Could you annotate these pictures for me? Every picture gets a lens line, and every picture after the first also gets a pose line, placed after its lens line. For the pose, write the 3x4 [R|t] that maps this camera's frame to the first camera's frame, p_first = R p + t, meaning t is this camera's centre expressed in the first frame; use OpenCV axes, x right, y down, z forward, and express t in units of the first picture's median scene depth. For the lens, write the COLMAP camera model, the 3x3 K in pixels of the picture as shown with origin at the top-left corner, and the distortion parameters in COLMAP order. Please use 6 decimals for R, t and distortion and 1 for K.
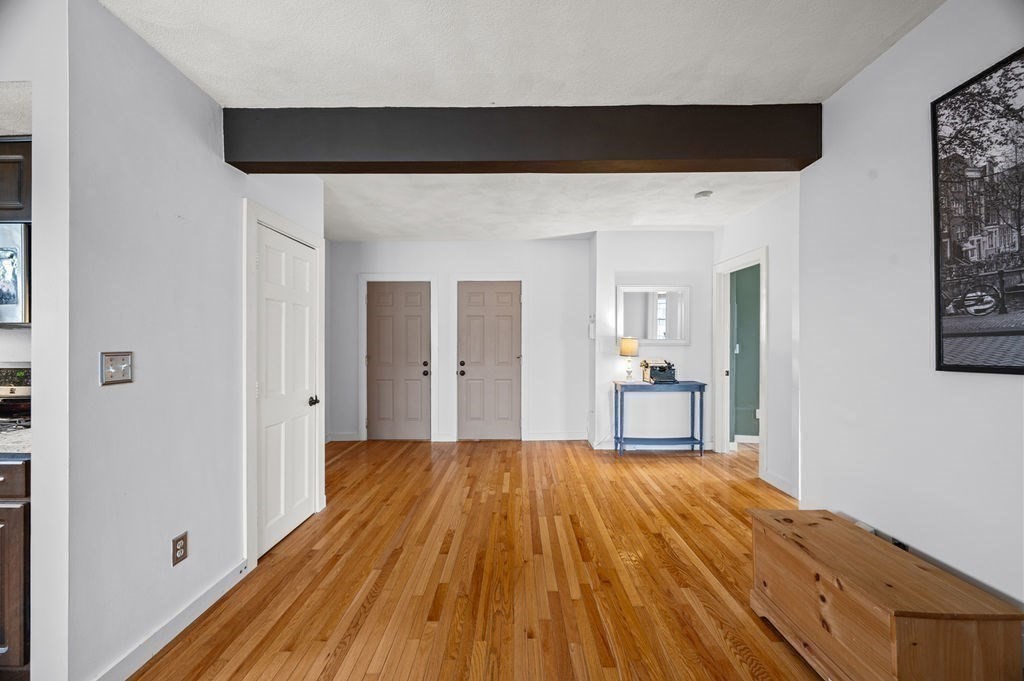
lens RADIAL K [[408.6, 0, 511.6], [0, 408.6, 342.6], [0, 0, 1]] dist [0.001890, 0.000230]
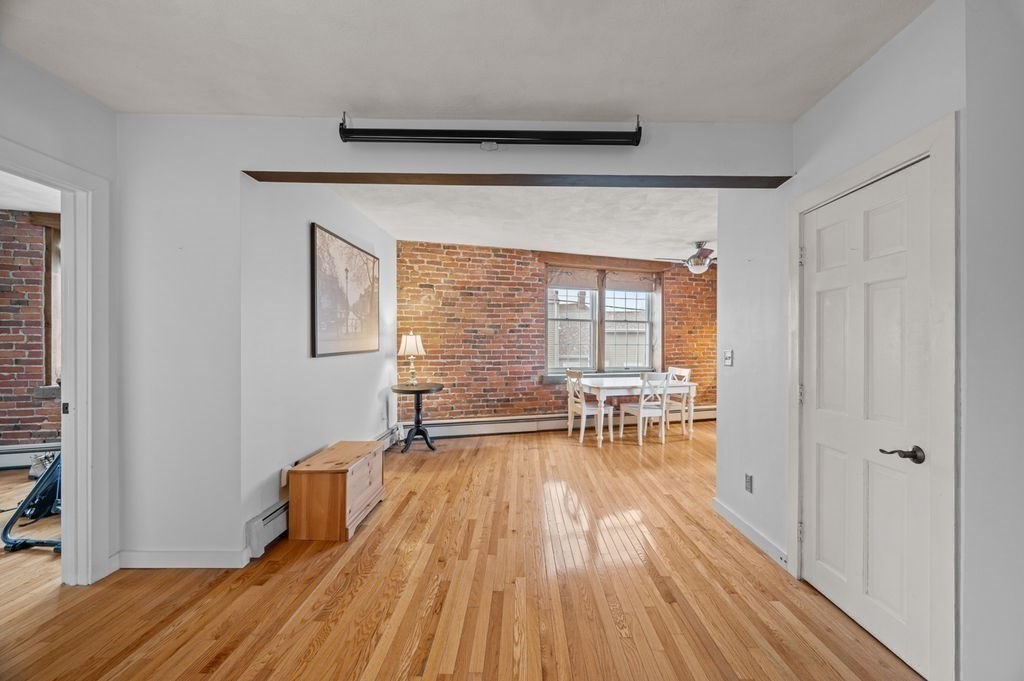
lens RADIAL K [[427.4, 0, 512.1], [0, 427.4, 342.2], [0, 0, 1]] dist [0.002435, 0.000084]
pose [[-0.999963, -0.002664, 0.008175, 0.027826], [-0.002756, 0.999932, -0.011361, 0.008234], [-0.008144, -0.011383, -0.999902, 1.769244]]
